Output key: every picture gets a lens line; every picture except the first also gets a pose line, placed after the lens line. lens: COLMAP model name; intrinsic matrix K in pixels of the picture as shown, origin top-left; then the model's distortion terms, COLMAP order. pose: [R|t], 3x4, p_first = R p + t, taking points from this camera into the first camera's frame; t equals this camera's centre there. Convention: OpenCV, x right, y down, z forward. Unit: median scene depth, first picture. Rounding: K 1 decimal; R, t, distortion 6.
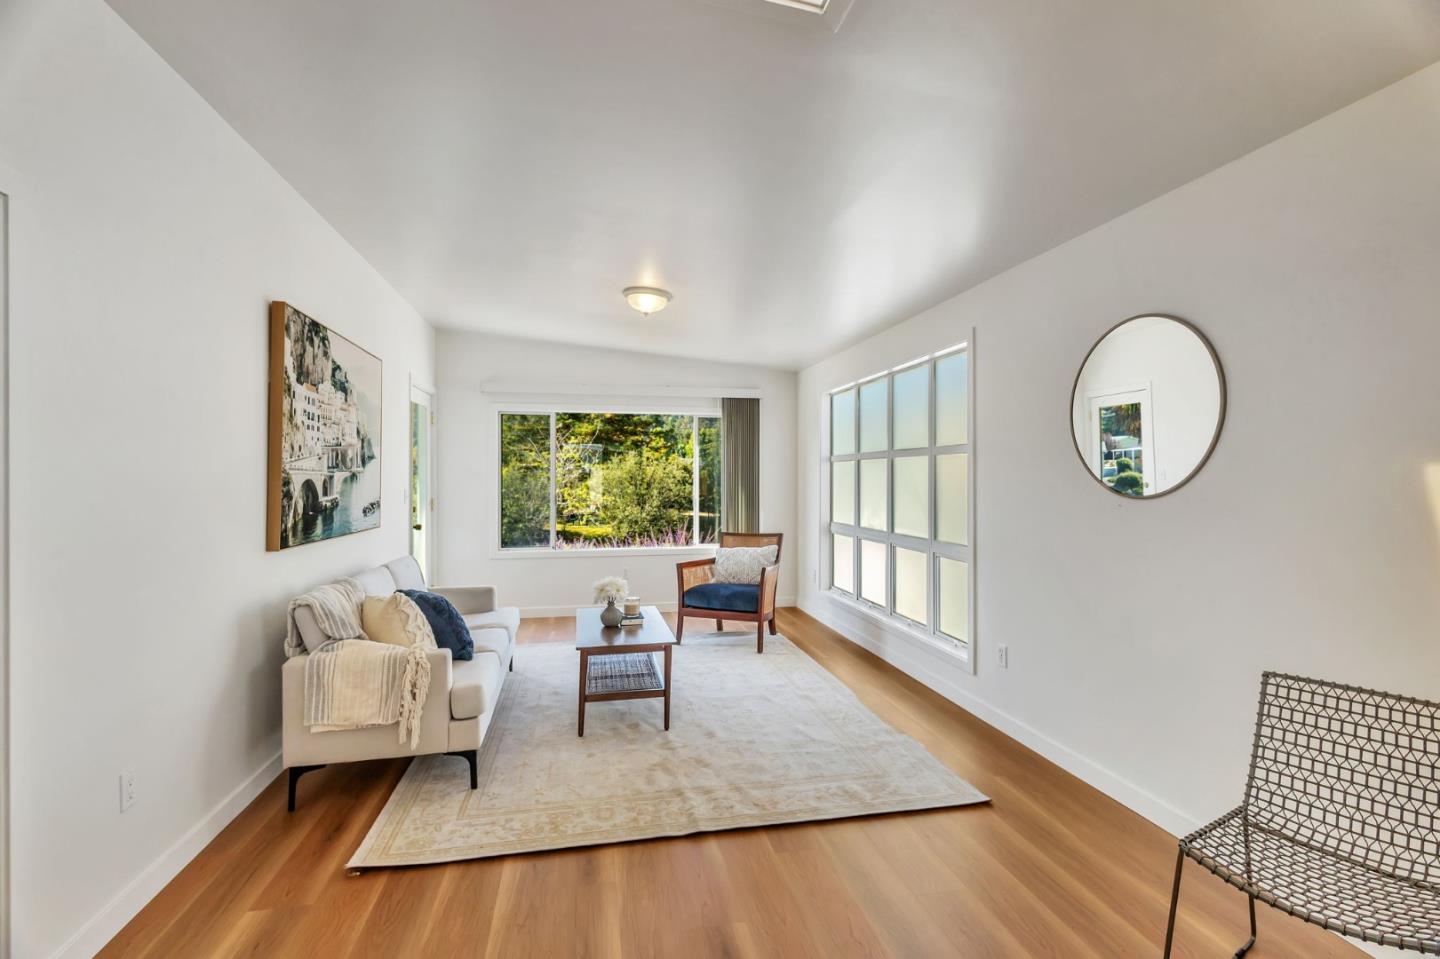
lens RADIAL K [[668.8, 0, 720.2], [0, 668.8, 474.7], [0, 0, 1]] dist [0.003507, 0.000062]
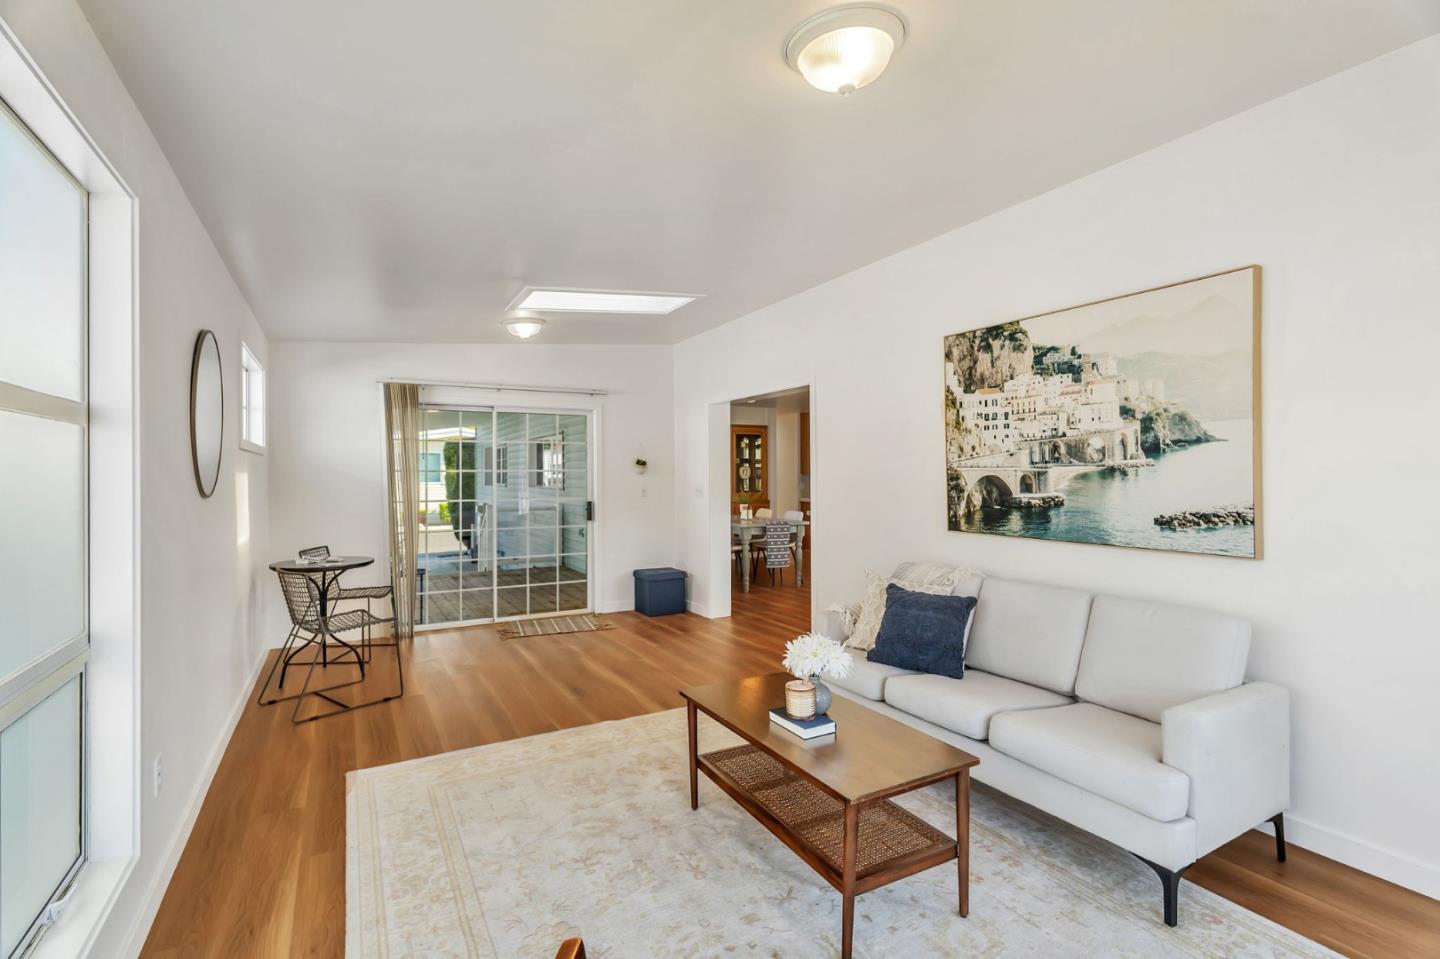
lens RADIAL K [[668.8, 0, 720.2], [0, 668.8, 474.7], [0, 0, 1]] dist [0.003507, 0.000062]
pose [[-0.953676, 0.004661, -0.300800, 0.120087], [0.006267, 0.999971, -0.004371, 0.007325], [0.300771, -0.006054, -0.953677, 1.762609]]
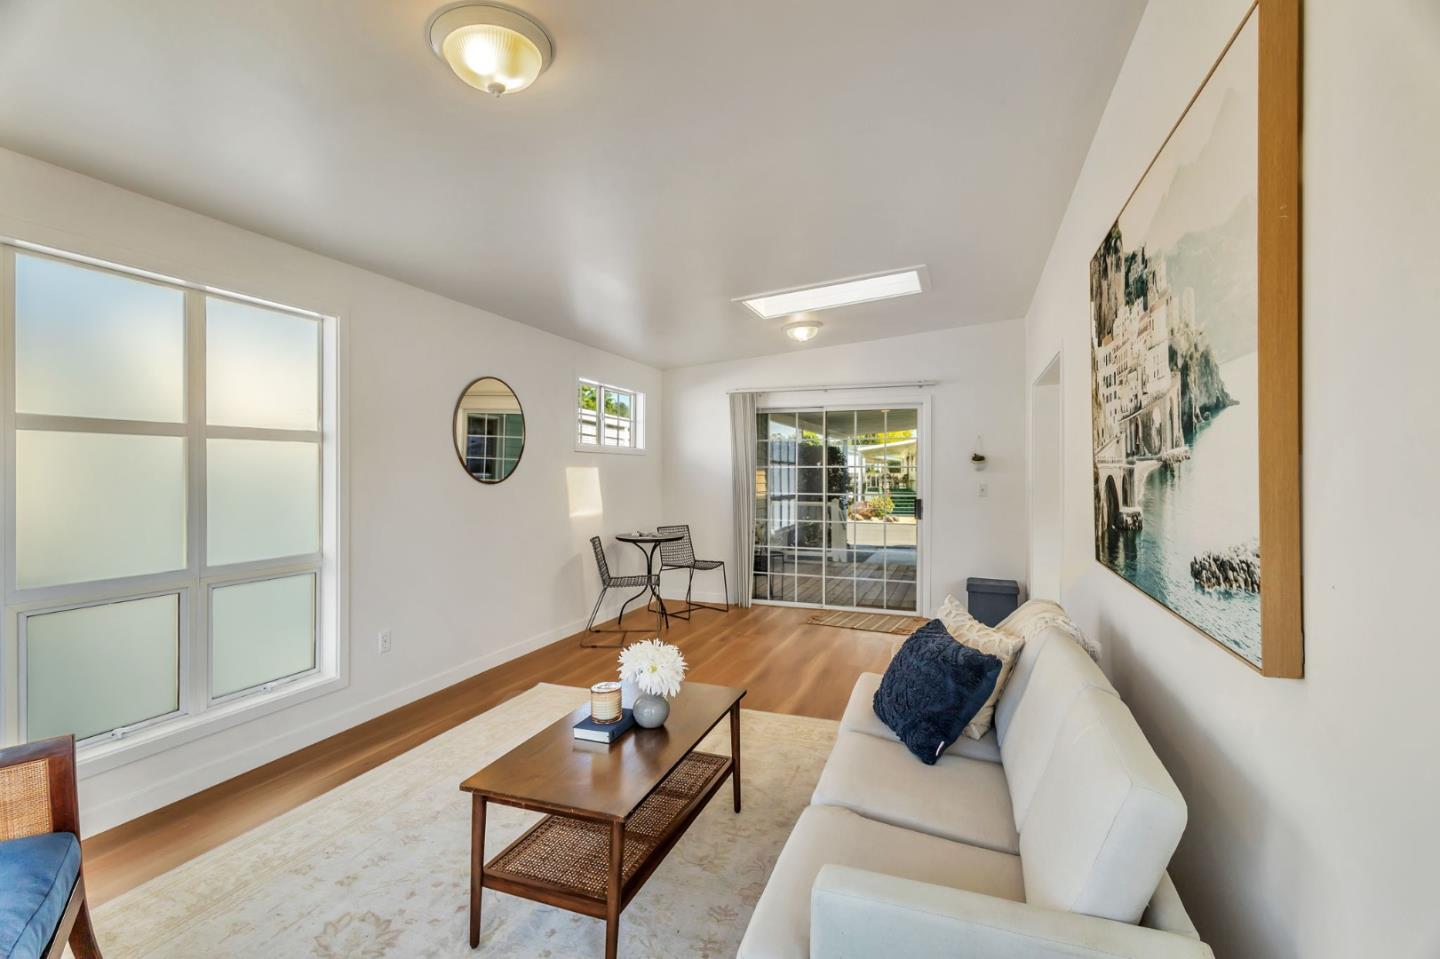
lens RADIAL K [[668.8, 0, 720.2], [0, 668.8, 474.7], [0, 0, 1]] dist [0.003507, 0.000062]
pose [[-0.853113, -0.004143, 0.521709, -0.584695], [-0.004418, 0.999990, 0.000716, 0.006897], [-0.521707, -0.001694, -0.853123, 1.648865]]
